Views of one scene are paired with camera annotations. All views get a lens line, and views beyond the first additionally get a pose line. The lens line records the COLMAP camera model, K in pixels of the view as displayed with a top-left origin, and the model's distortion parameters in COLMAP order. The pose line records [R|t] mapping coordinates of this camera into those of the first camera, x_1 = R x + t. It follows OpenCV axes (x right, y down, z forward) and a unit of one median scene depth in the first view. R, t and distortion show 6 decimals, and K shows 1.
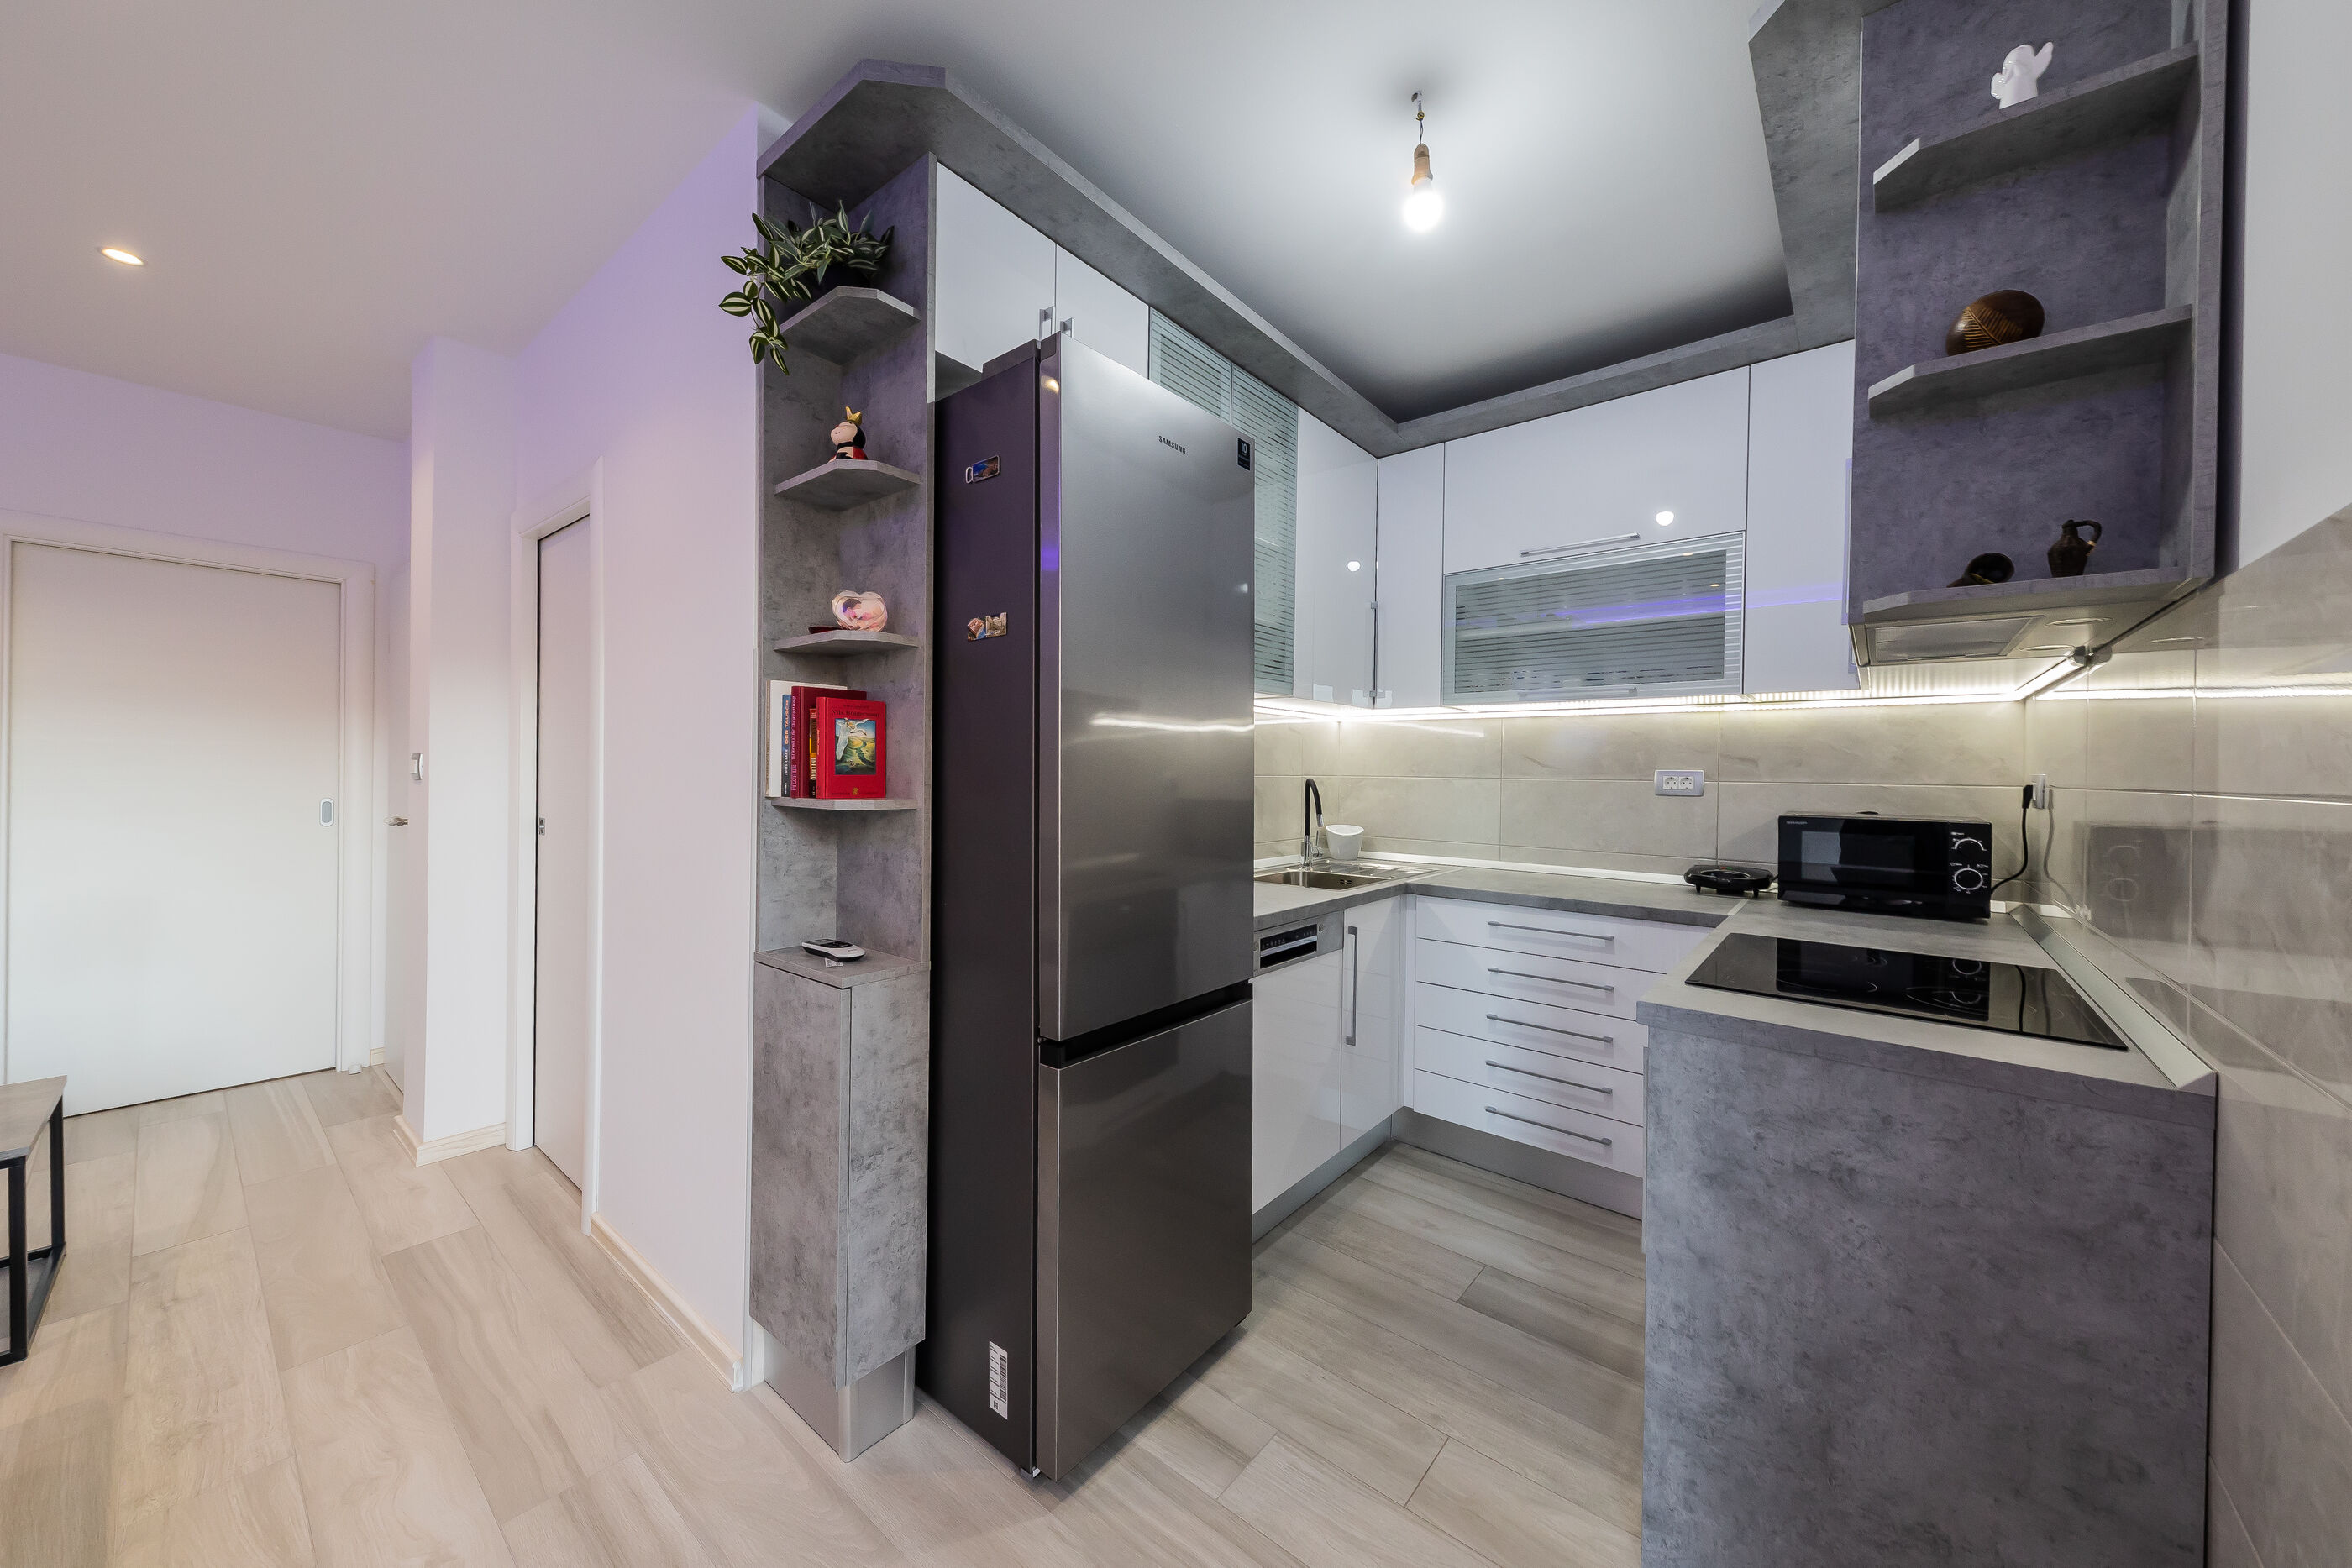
lens RADIAL K [[834.5, 0, 1197.6], [0, 834.5, 771.9], [0, 0, 1]] dist [0.008314, -0.001644]
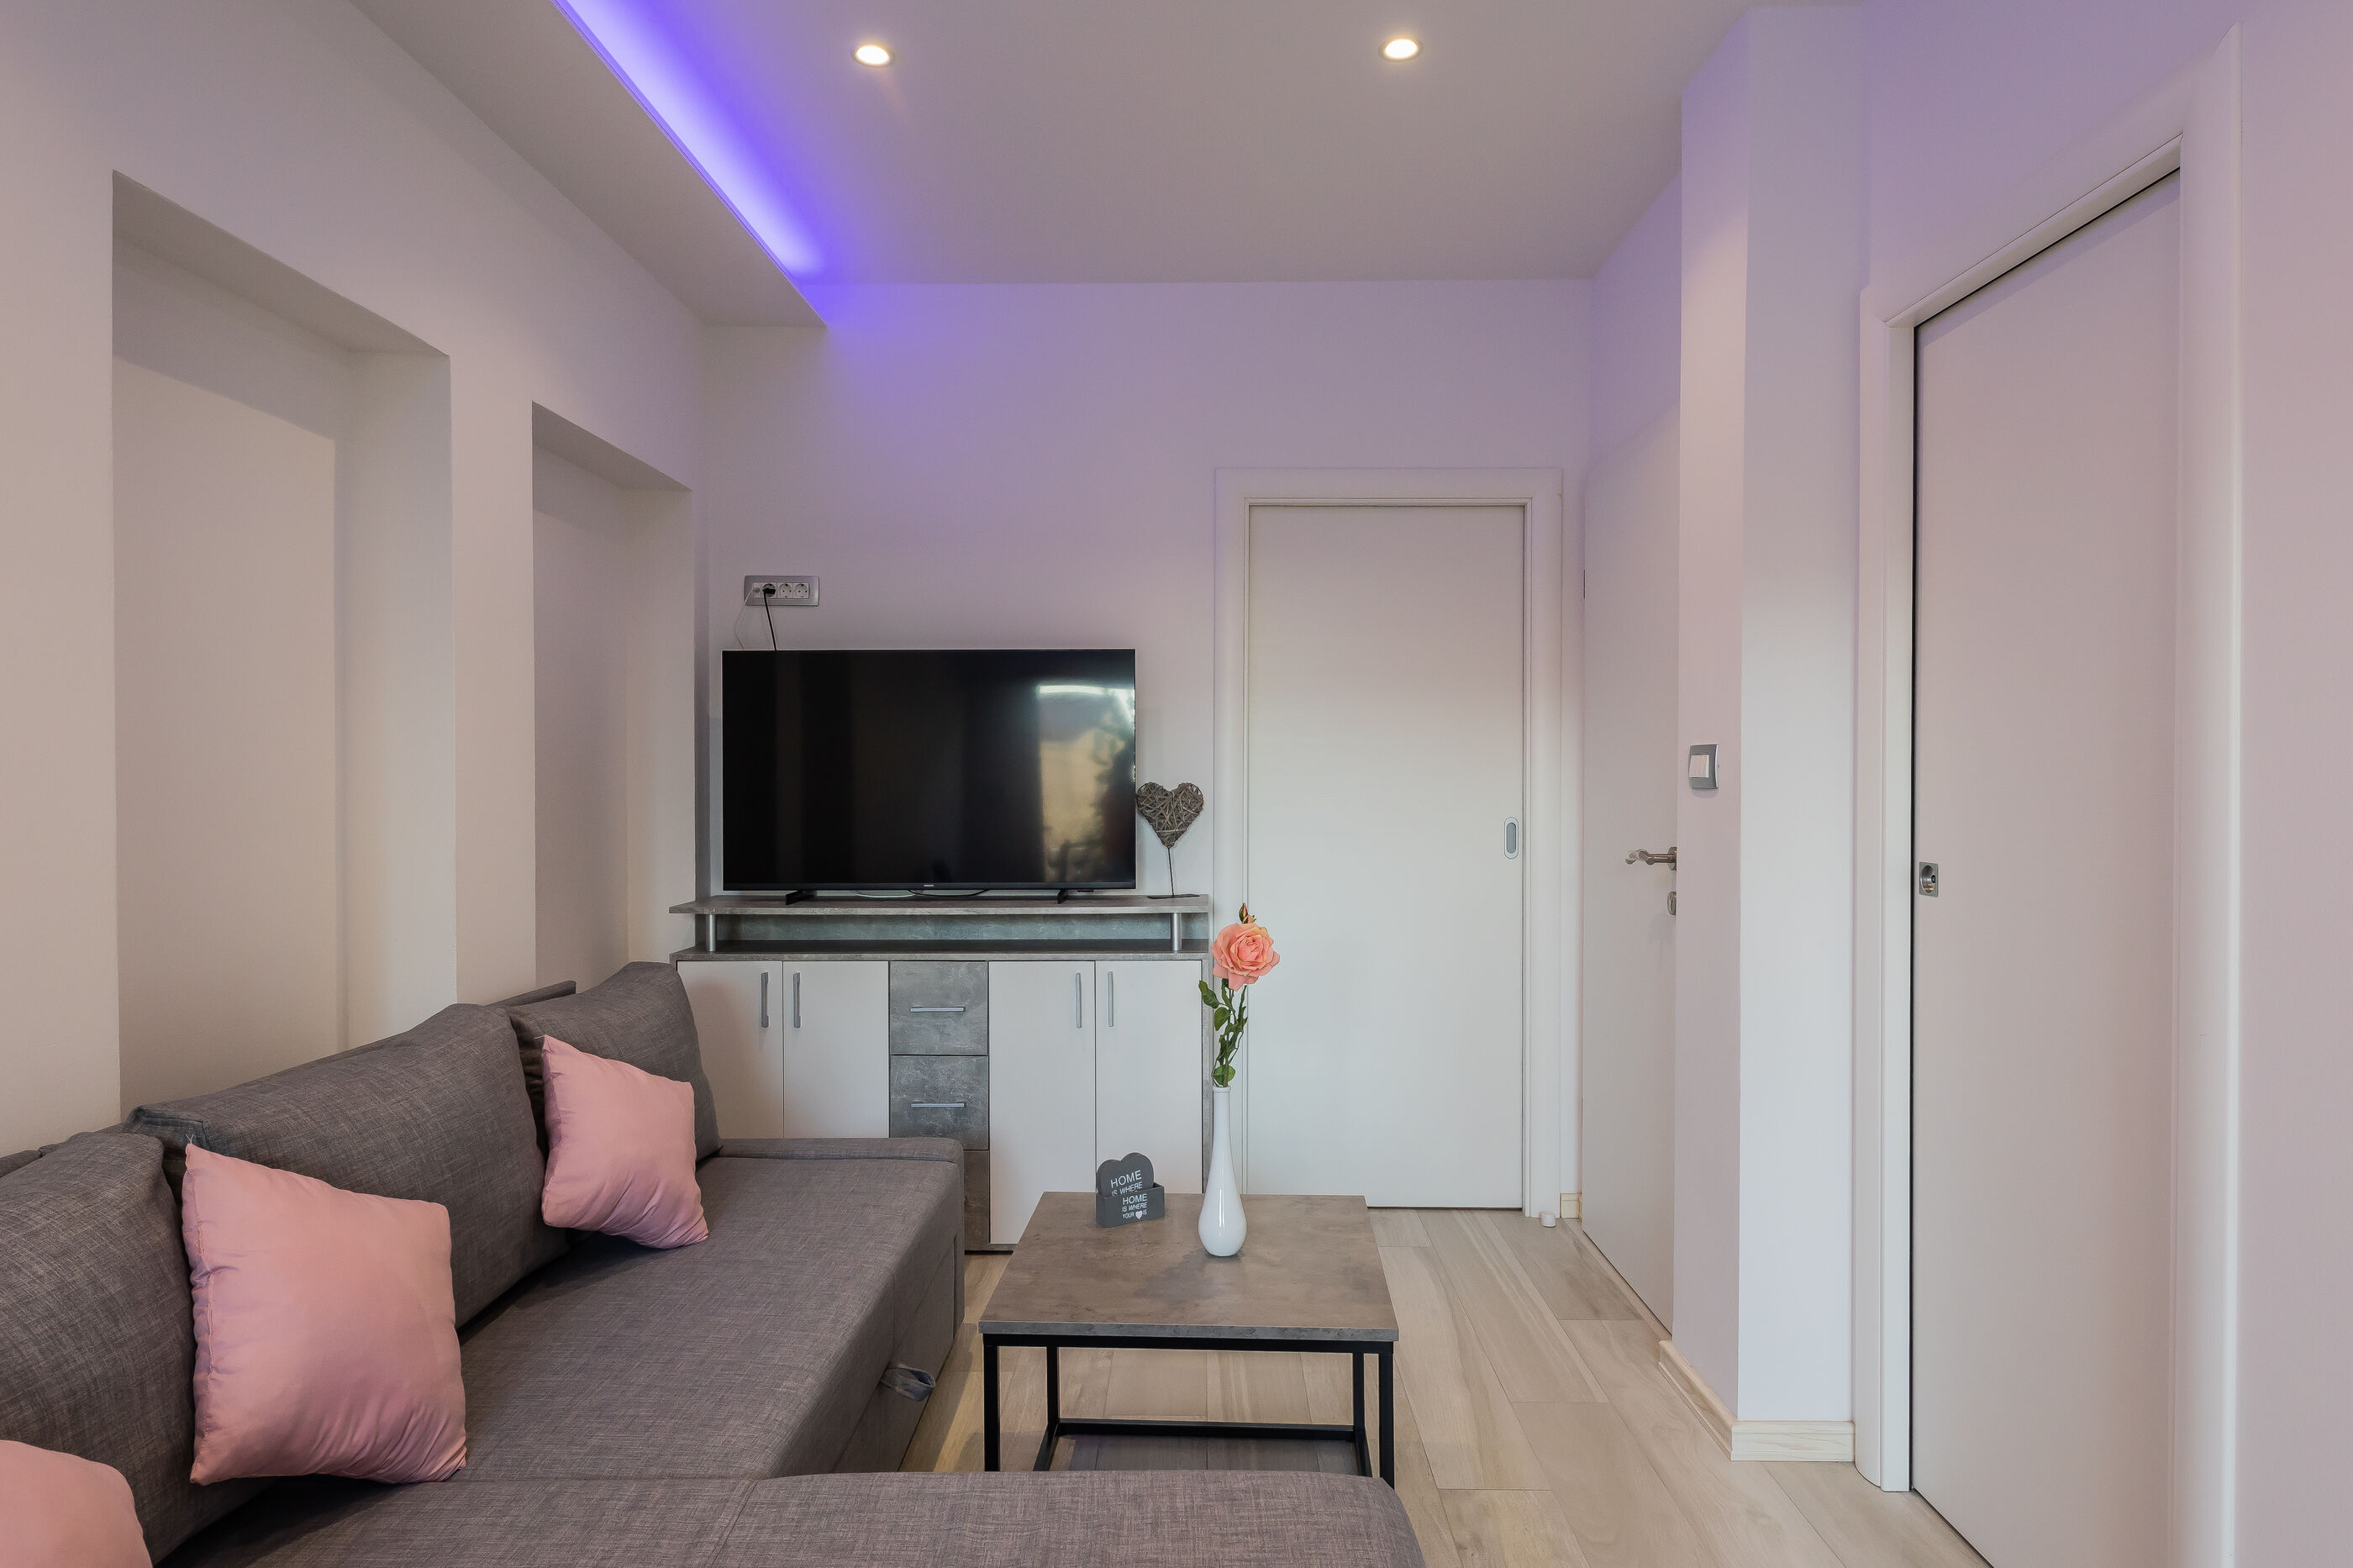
lens RADIAL K [[1344.6, 0, 1190.6], [0, 1344.6, 788.1], [0, 0, 1]] dist [0.009271, -0.003538]
pose [[0.619825, -0.003655, -0.784731, -0.487375], [0.005960, 0.999982, 0.000049, 0.006967], [0.784717, -0.004708, 0.619836, 0.154260]]
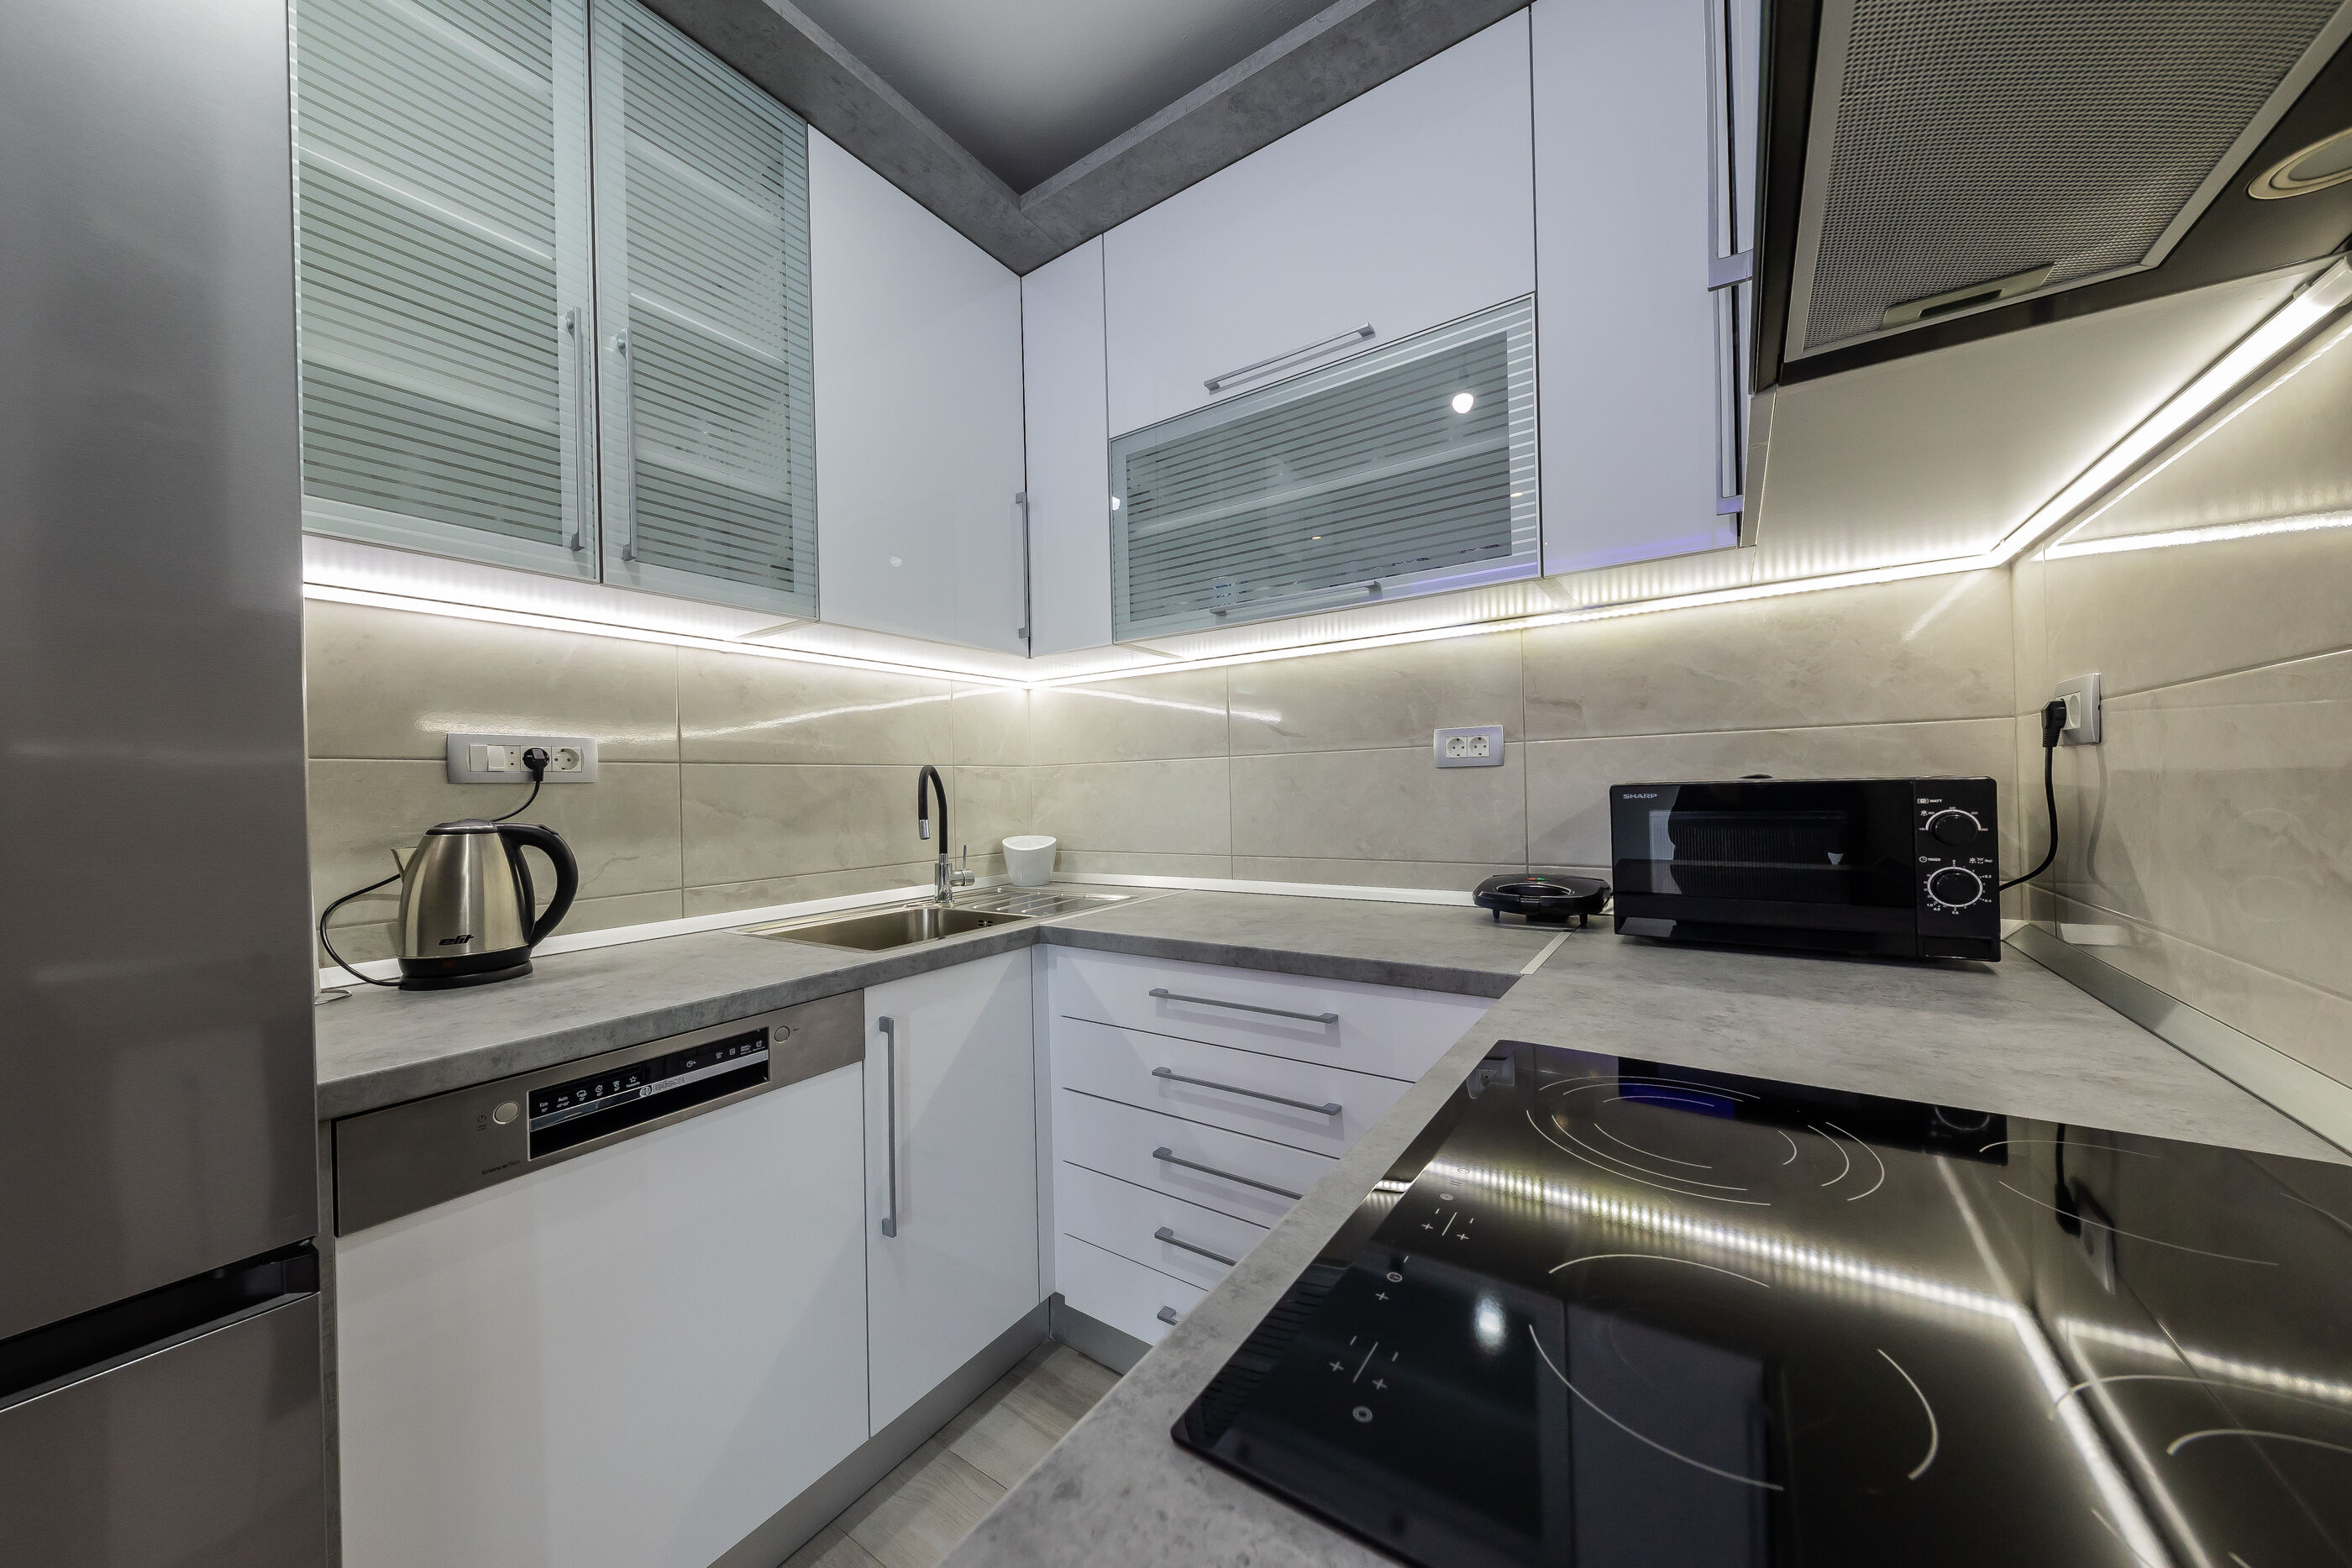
lens RADIAL K [[807.6, 0, 1169.9], [0, 807.6, 778.9], [0, 0, 1]] dist [0.011196, -0.002924]
pose [[0.996360, -0.034844, 0.077805, 0.359206], [0.036059, 0.999248, -0.014260, 0.045456], [-0.077249, 0.017014, 0.996867, 0.482770]]
